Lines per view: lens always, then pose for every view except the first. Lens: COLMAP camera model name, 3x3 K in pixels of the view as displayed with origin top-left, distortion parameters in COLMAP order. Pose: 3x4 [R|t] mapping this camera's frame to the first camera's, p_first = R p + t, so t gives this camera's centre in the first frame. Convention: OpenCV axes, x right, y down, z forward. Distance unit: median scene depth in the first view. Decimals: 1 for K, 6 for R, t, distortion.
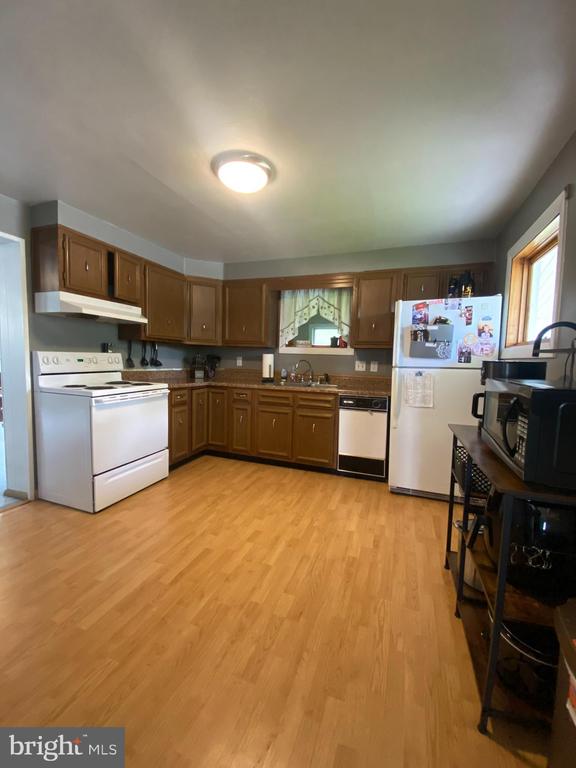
lens RADIAL K [[314.5, 0, 288.1], [0, 314.5, 382.5], [0, 0, 1]] dist [0.004324, -0.000104]
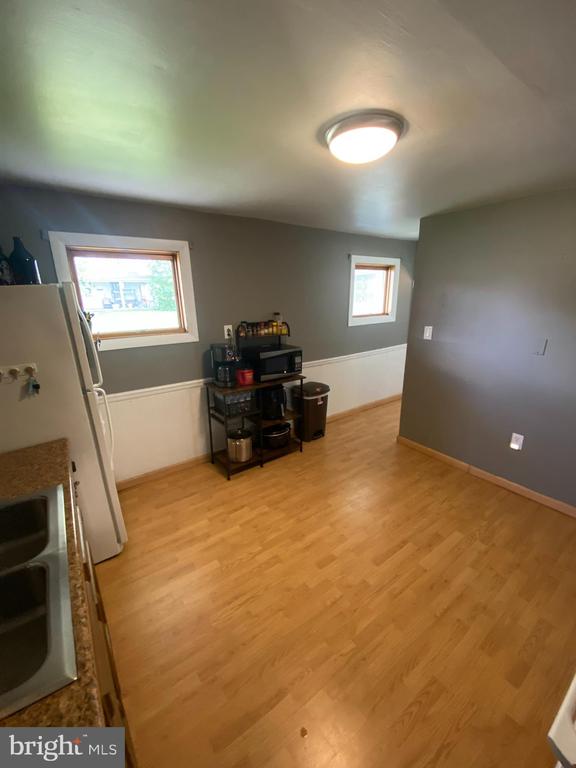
lens RADIAL K [[314.5, 0, 287.1], [0, 314.5, 385.0], [0, 0, 1]] dist [0.004324, -0.000104]
pose [[-0.833085, -0.174032, 0.525055, -0.421666], [0.035513, 0.930431, 0.364742, -0.359697], [-0.552004, 0.322507, -0.768948, 1.649200]]
